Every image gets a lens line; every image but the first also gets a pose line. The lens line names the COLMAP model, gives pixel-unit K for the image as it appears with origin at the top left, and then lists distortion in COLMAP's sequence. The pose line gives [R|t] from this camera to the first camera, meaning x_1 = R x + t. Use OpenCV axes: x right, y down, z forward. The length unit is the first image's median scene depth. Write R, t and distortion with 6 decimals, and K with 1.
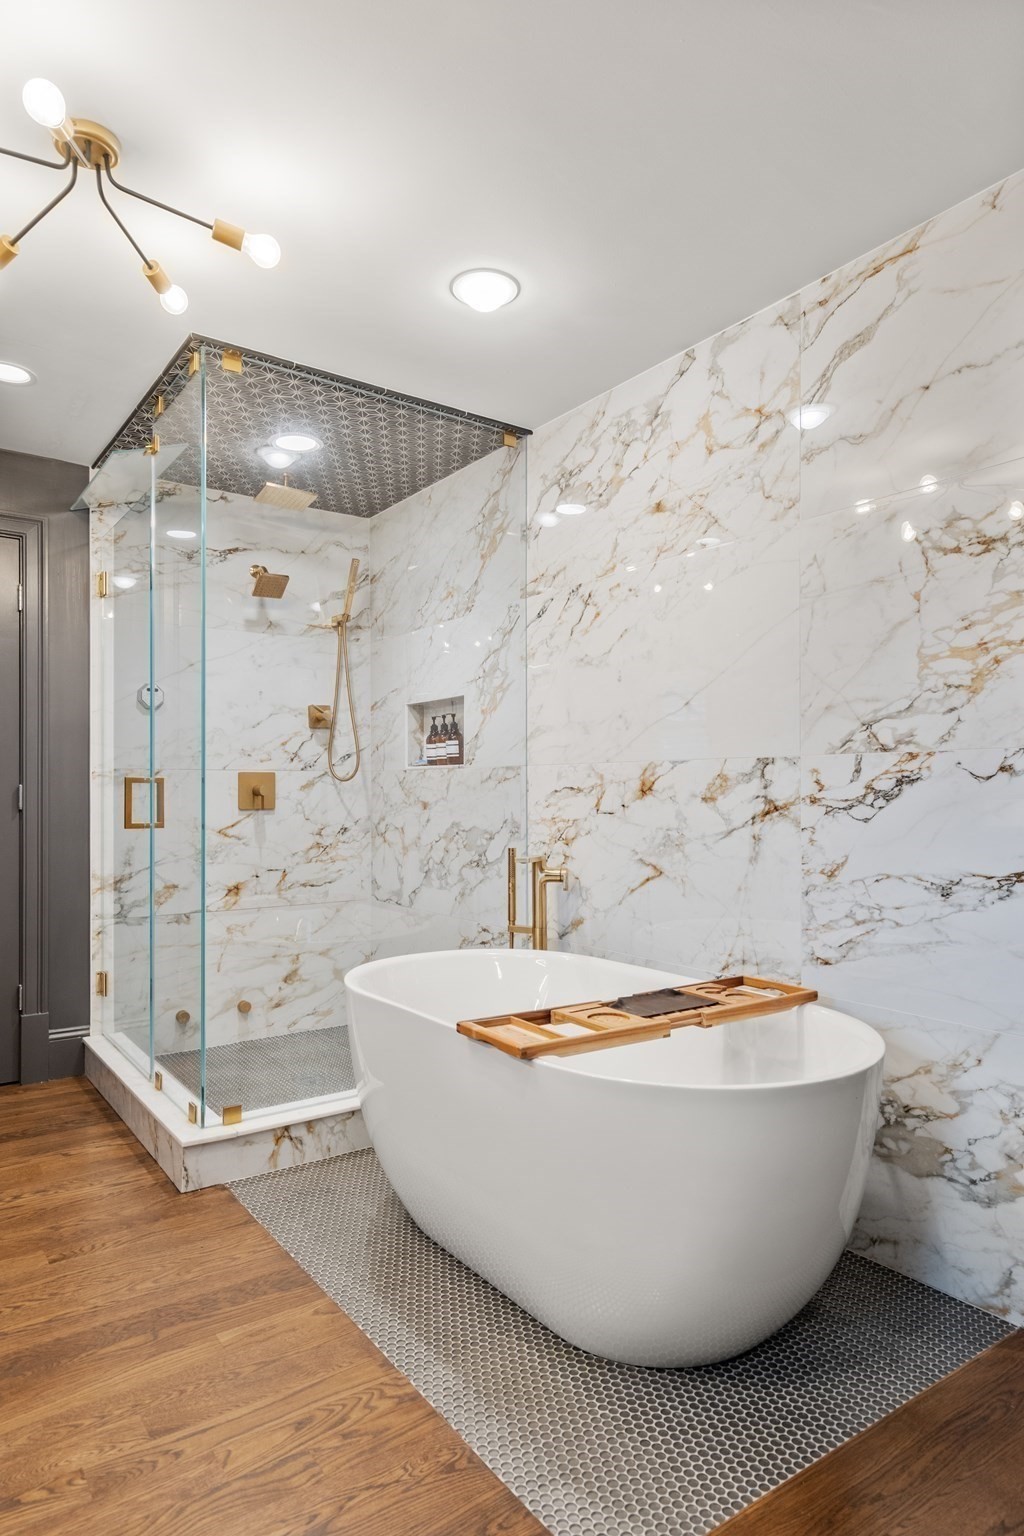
lens RADIAL K [[918.8, 0, 508.3], [0, 918.8, 793.0], [0, 0, 1]] dist [0.004787, 0.001522]
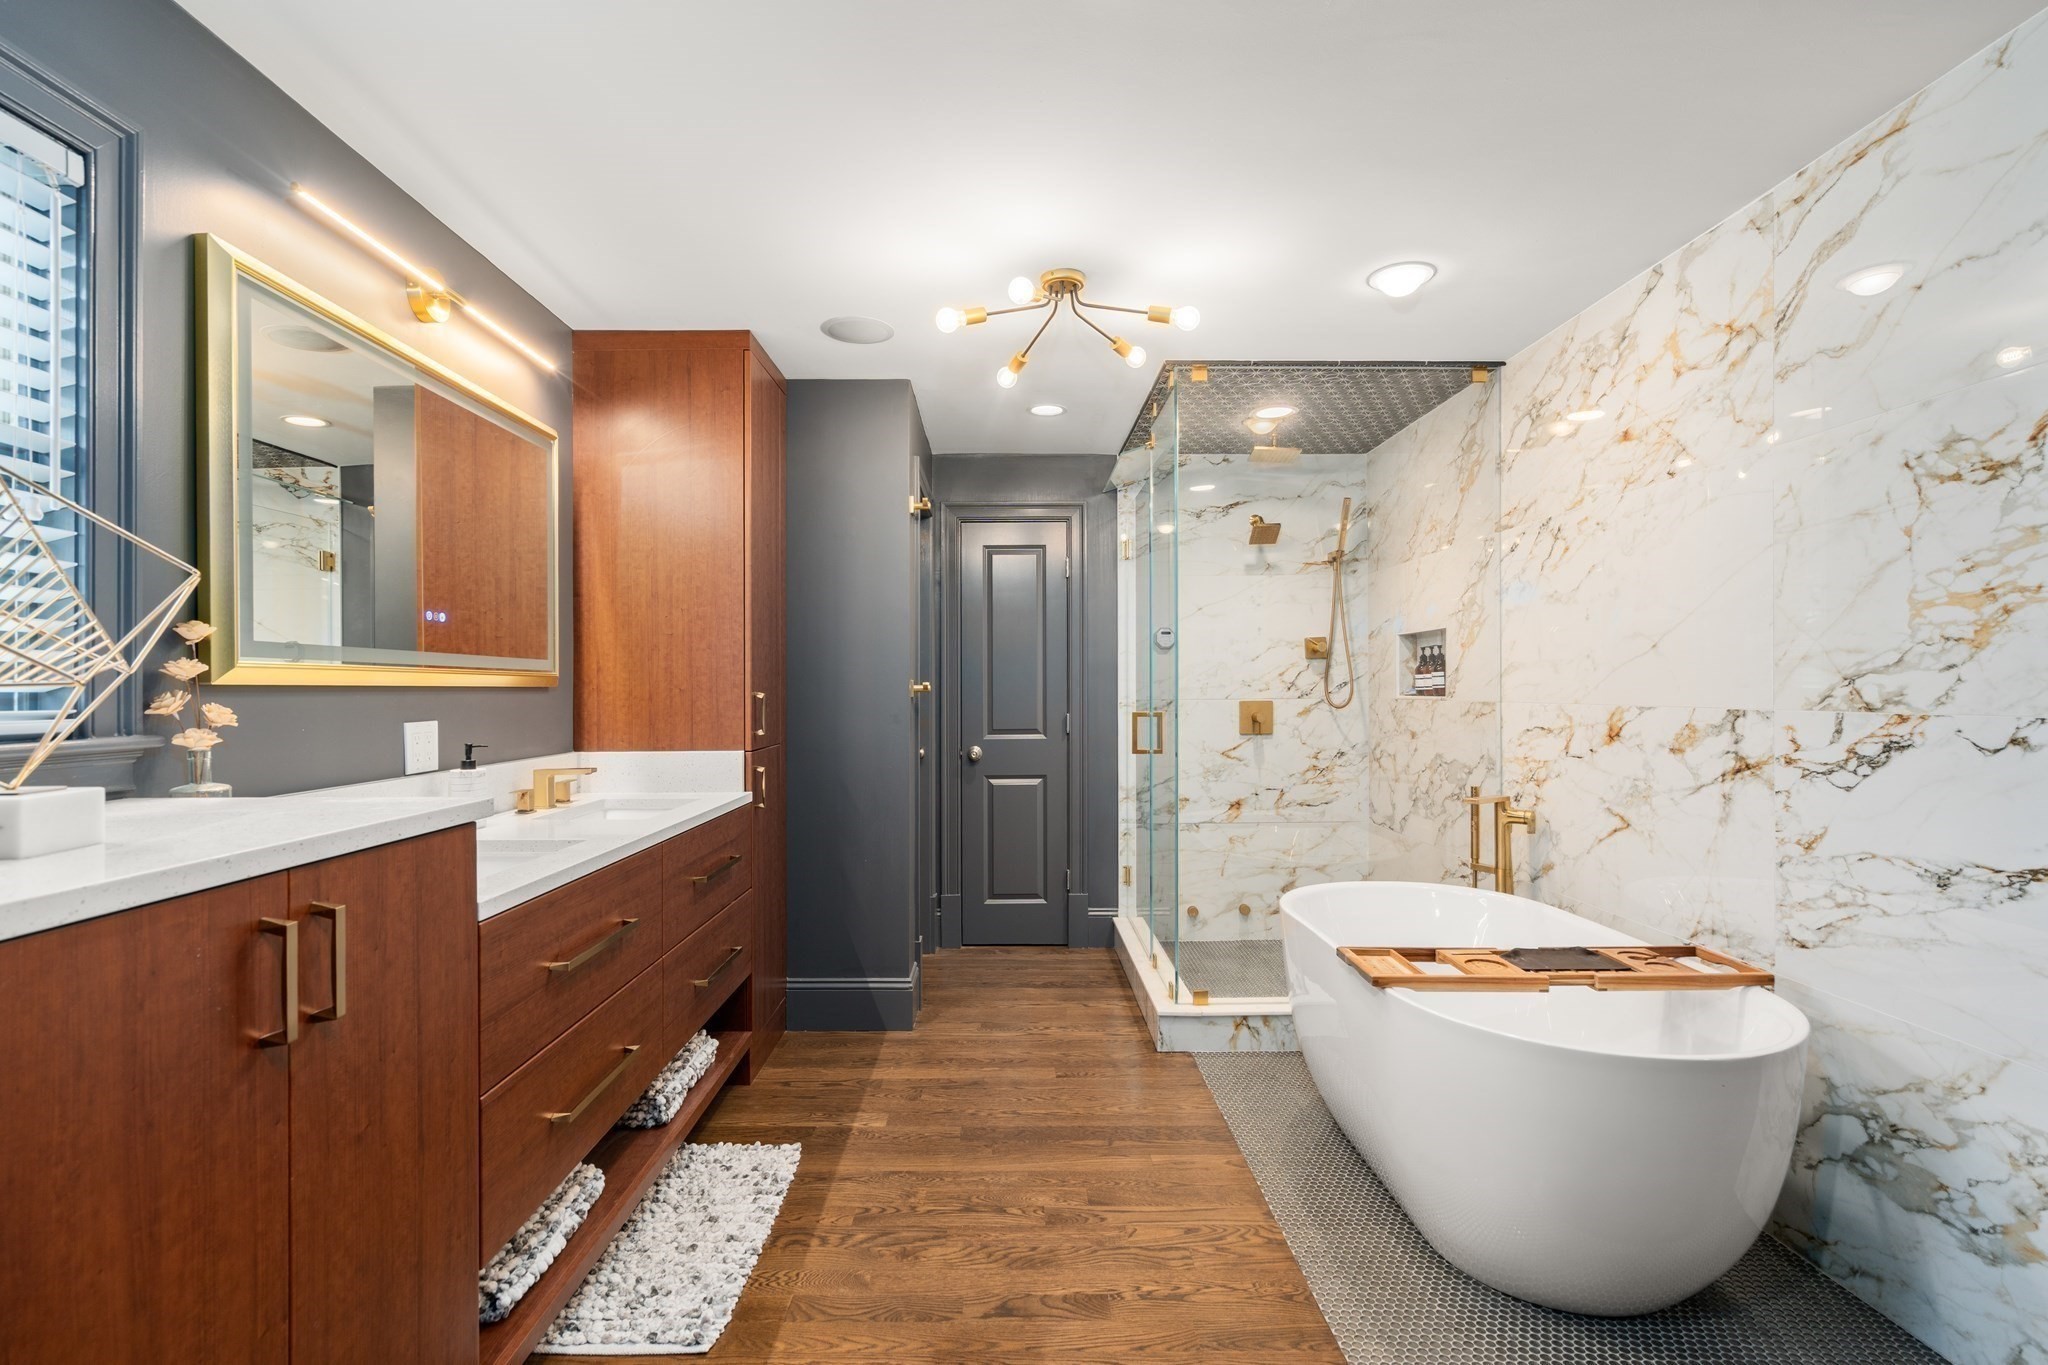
lens RADIAL K [[934.8, 0, 1019.8], [0, 934.8, 690.1], [0, 0, 1]] dist [-0.003992, 0.001178]
pose [[0.822767, -0.002685, -0.568372, 0.235442], [0.003541, 0.999994, 0.000401, -0.064280], [0.568368, -0.002343, 0.822771, -0.166482]]
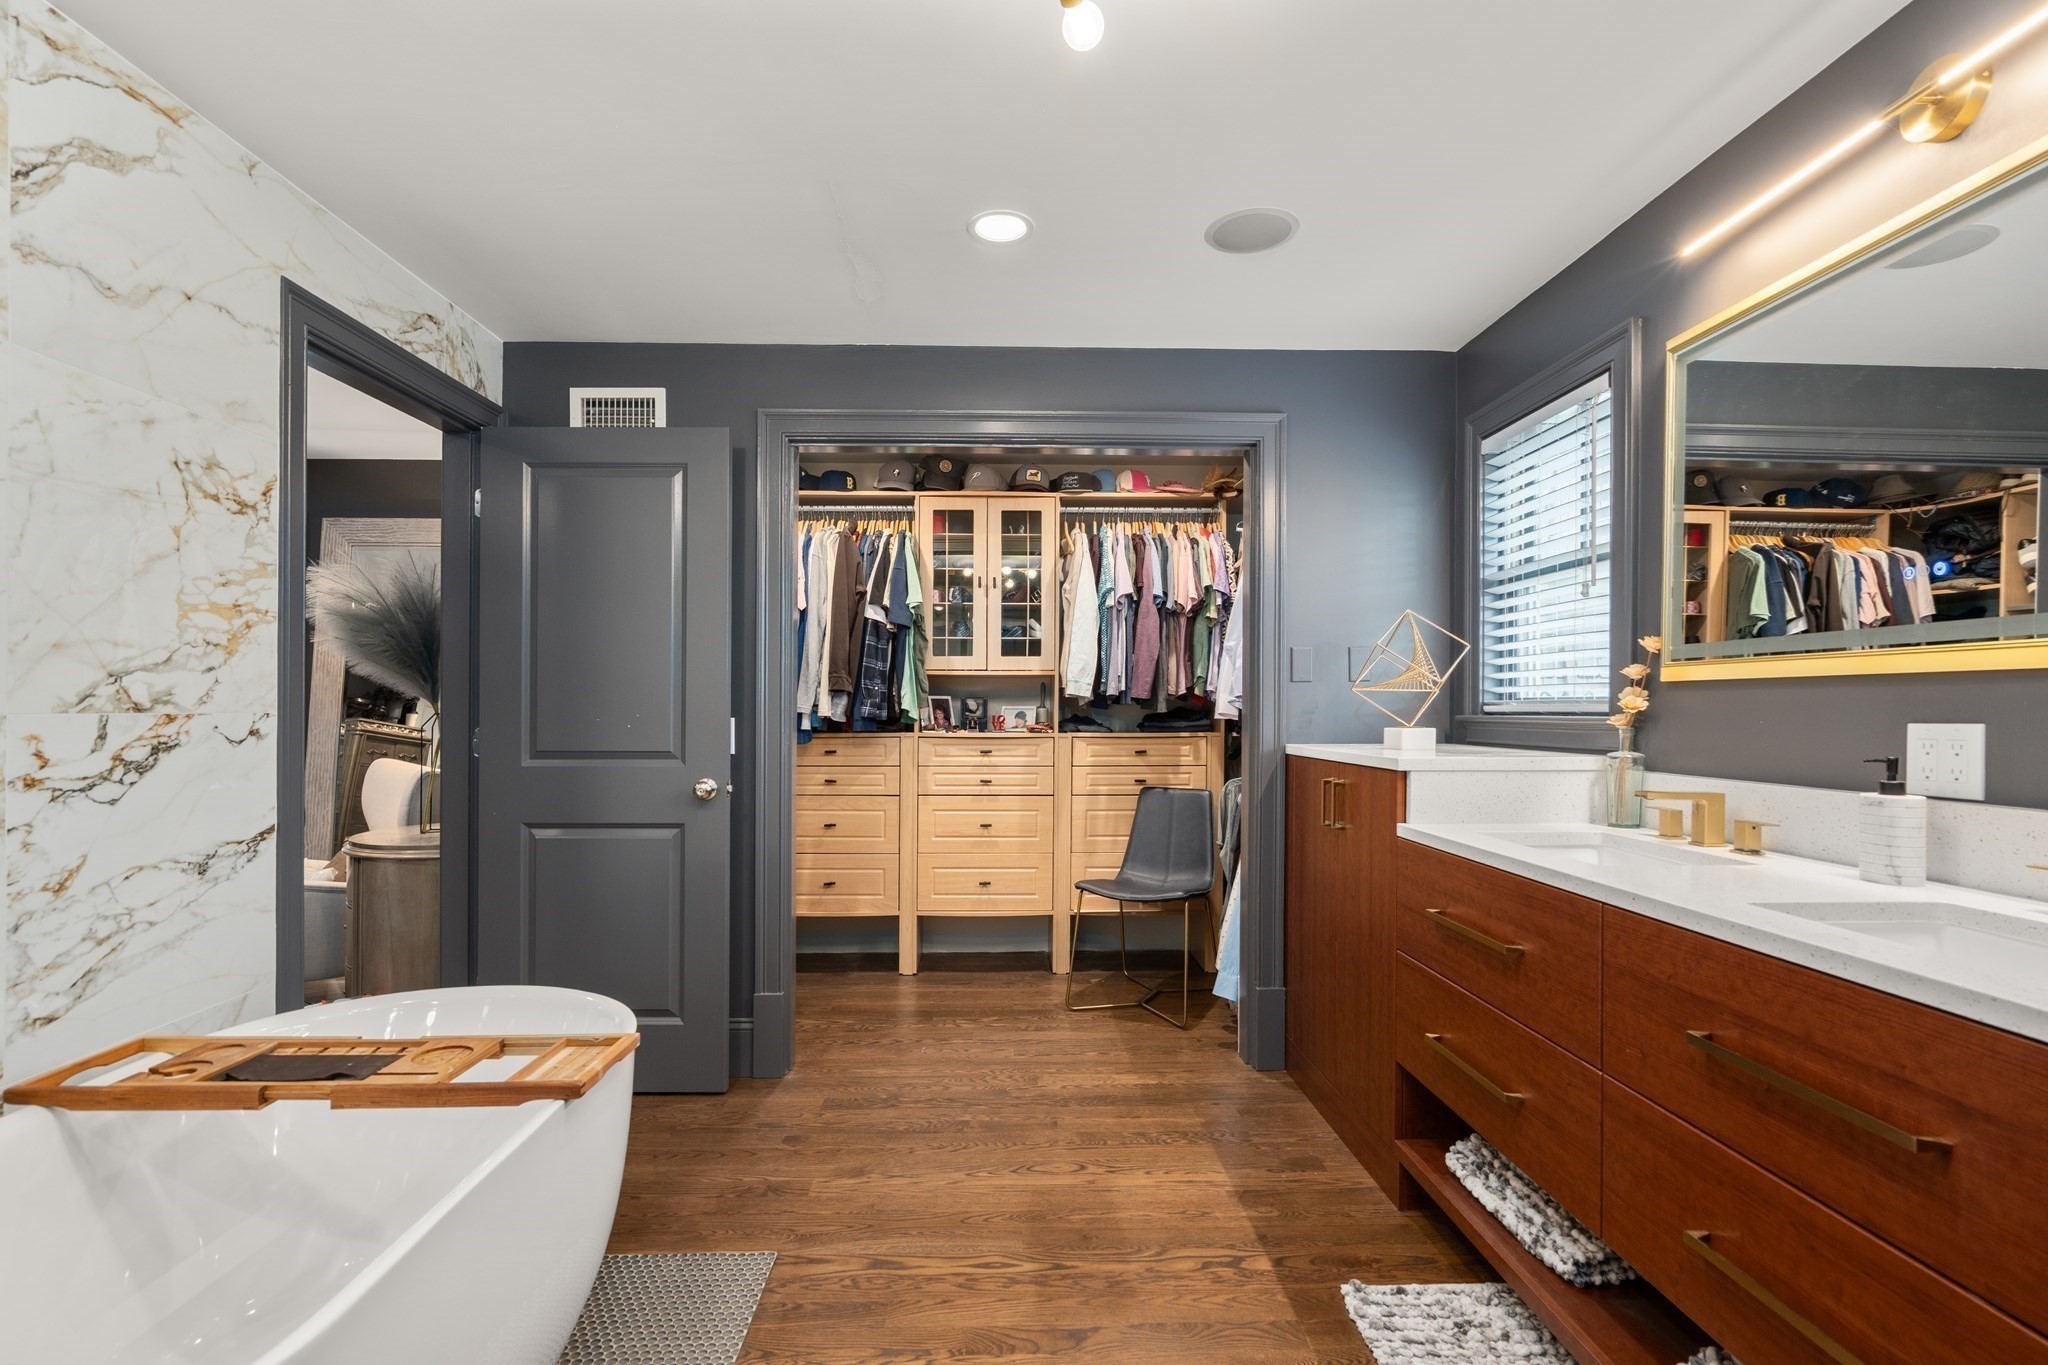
lens RADIAL K [[934.8, 0, 1019.8], [0, 934.8, 690.1], [0, 0, 1]] dist [-0.003992, 0.001178]
pose [[-0.830865, 0.002673, 0.556468, -0.631336], [-0.008282, 0.999818, -0.017169, -0.053261], [-0.556413, -0.018874, -0.830692, 1.172898]]
